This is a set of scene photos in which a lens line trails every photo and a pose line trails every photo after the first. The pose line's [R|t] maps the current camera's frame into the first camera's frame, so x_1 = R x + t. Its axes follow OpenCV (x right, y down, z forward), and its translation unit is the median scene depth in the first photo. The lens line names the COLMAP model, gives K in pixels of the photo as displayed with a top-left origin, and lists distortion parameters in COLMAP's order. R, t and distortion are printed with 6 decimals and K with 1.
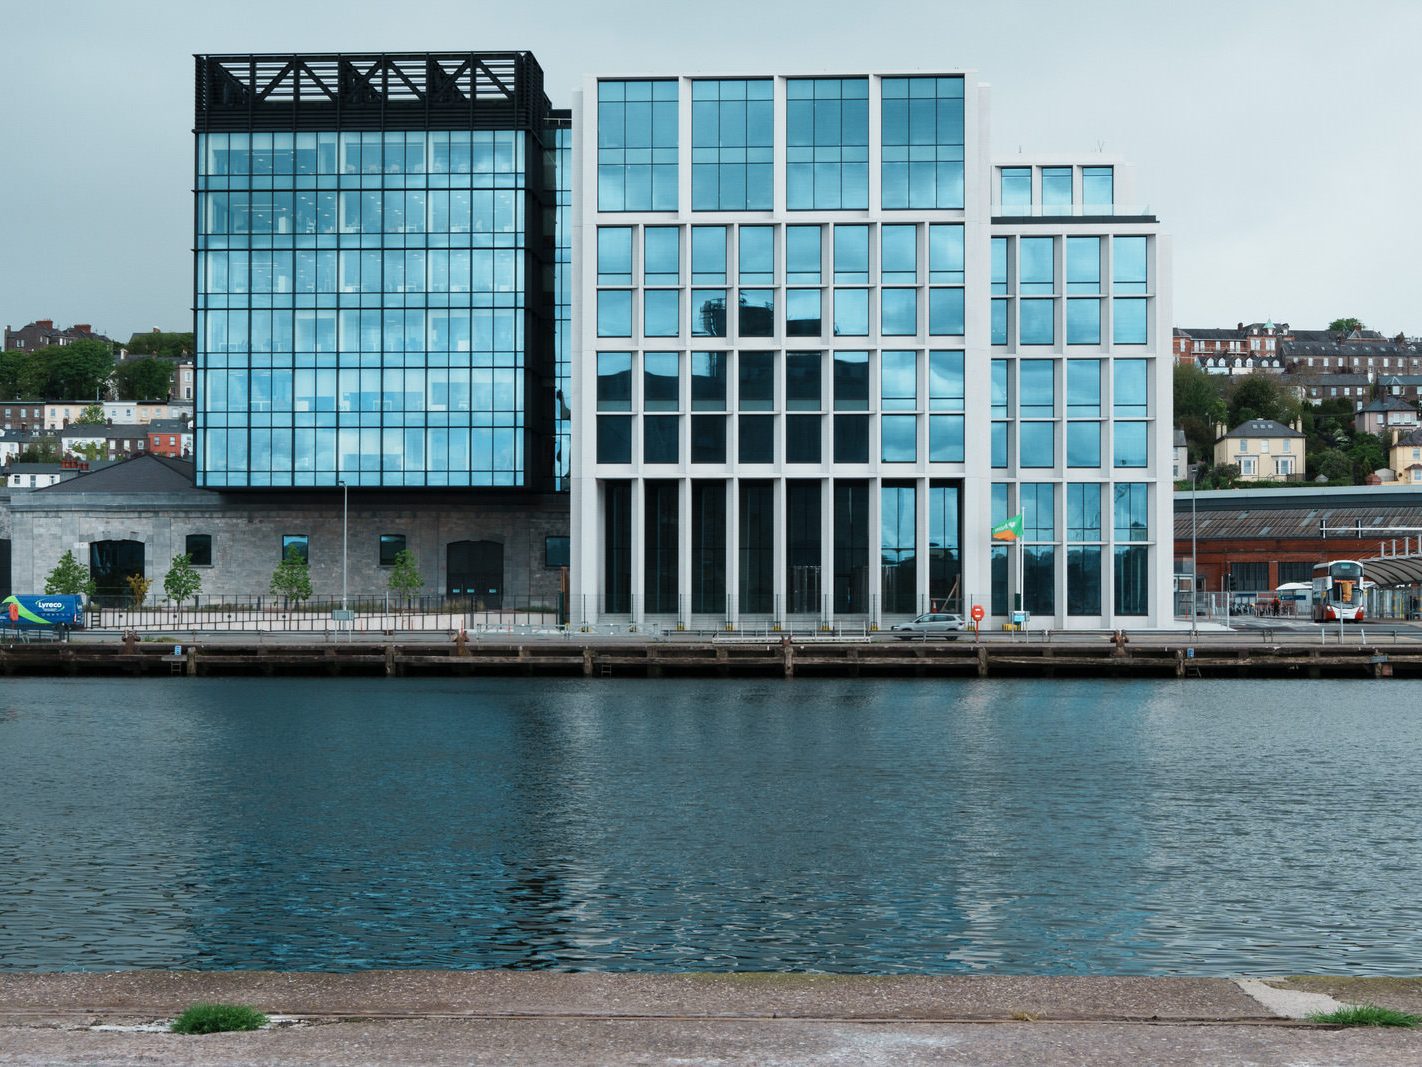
lens RADIAL K [[2815.2, 0, 756.6], [0, 2815.2, 529.5], [0, 0, 1]] dist [0.034115, 0.094663]
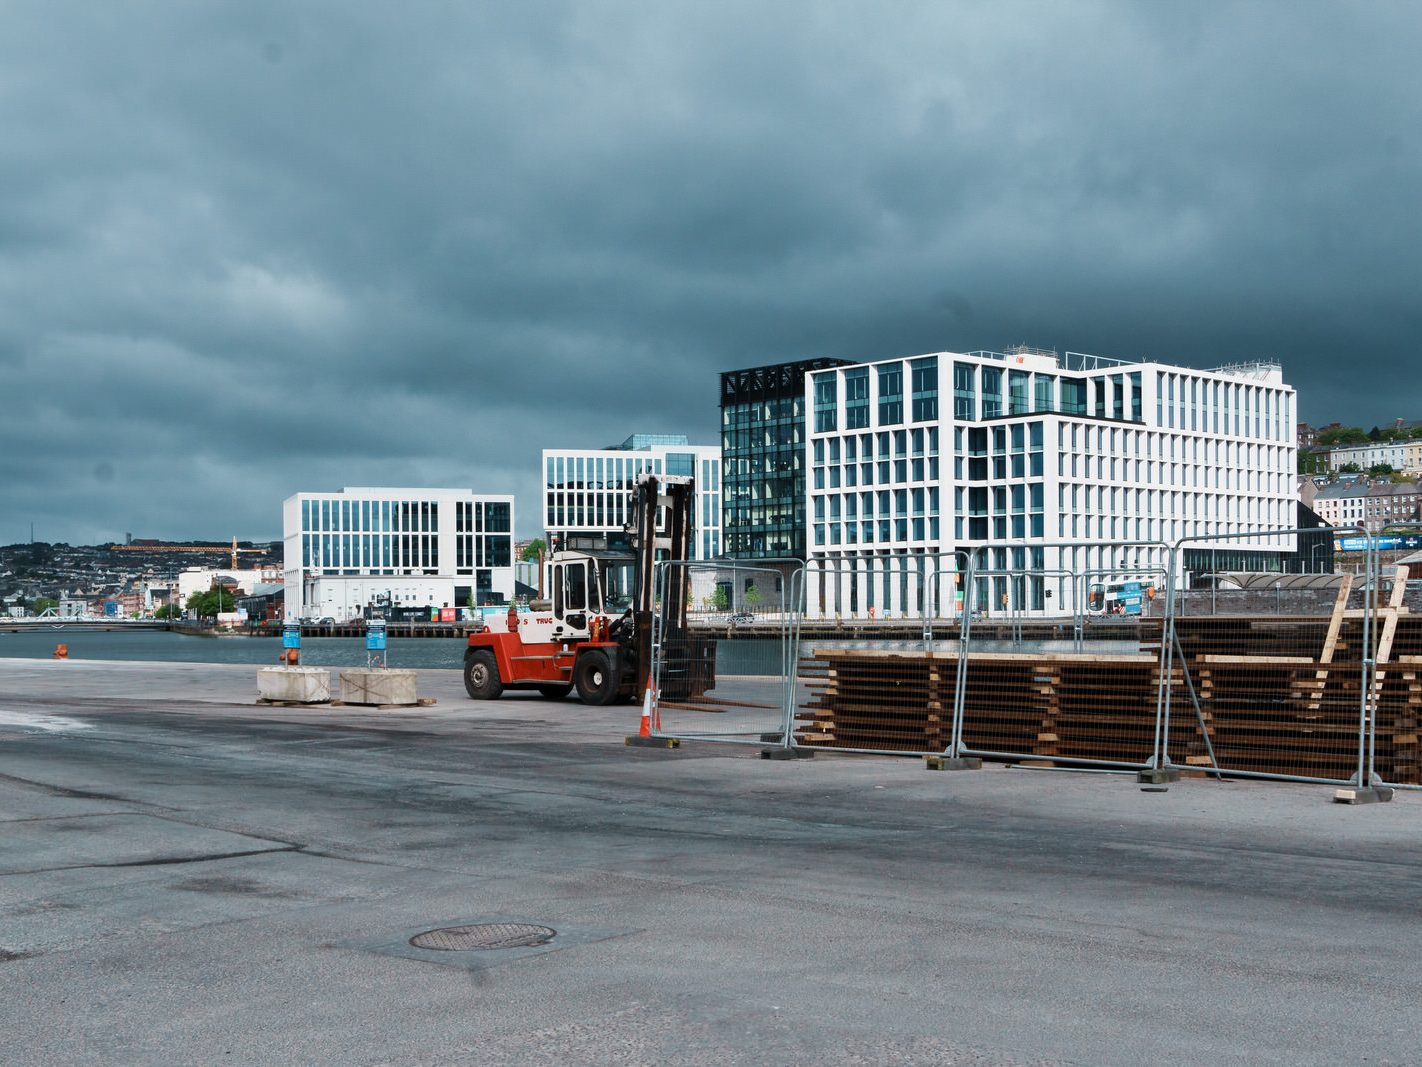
lens RADIAL K [[1767.2, 0, 709.5], [0, 1767.2, 655.8], [0, 0, 1]] dist [0.007991, 0.011554]
pose [[0.749944, 0.006429, -0.661471, 0.777320], [0.032335, 0.998401, 0.046364, -0.003307], [0.660711, -0.056159, 0.748537, -0.116506]]
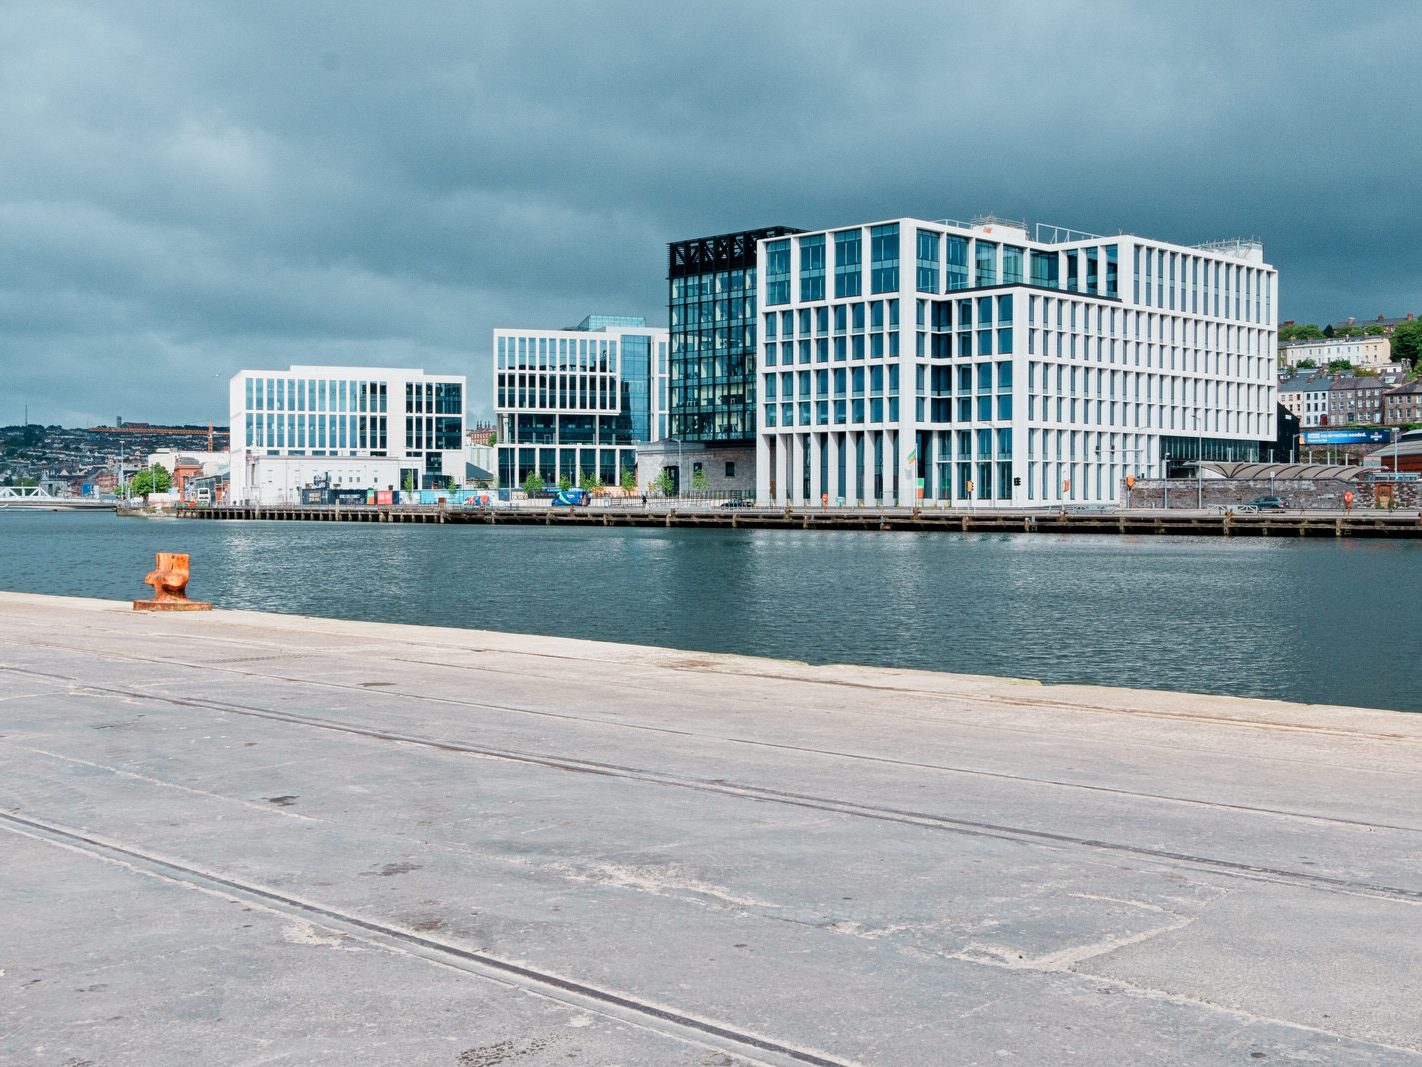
lens RADIAL K [[1677.0, 0, 711.0], [0, 1677.0, 533.5], [0, 0, 1]] dist [-0.028734, 0.007518]
pose [[0.760237, 0.012072, -0.649534, 0.686675], [0.020159, 0.998907, 0.042160, 0.002242], [0.649333, -0.045146, 0.759163, 0.022731]]
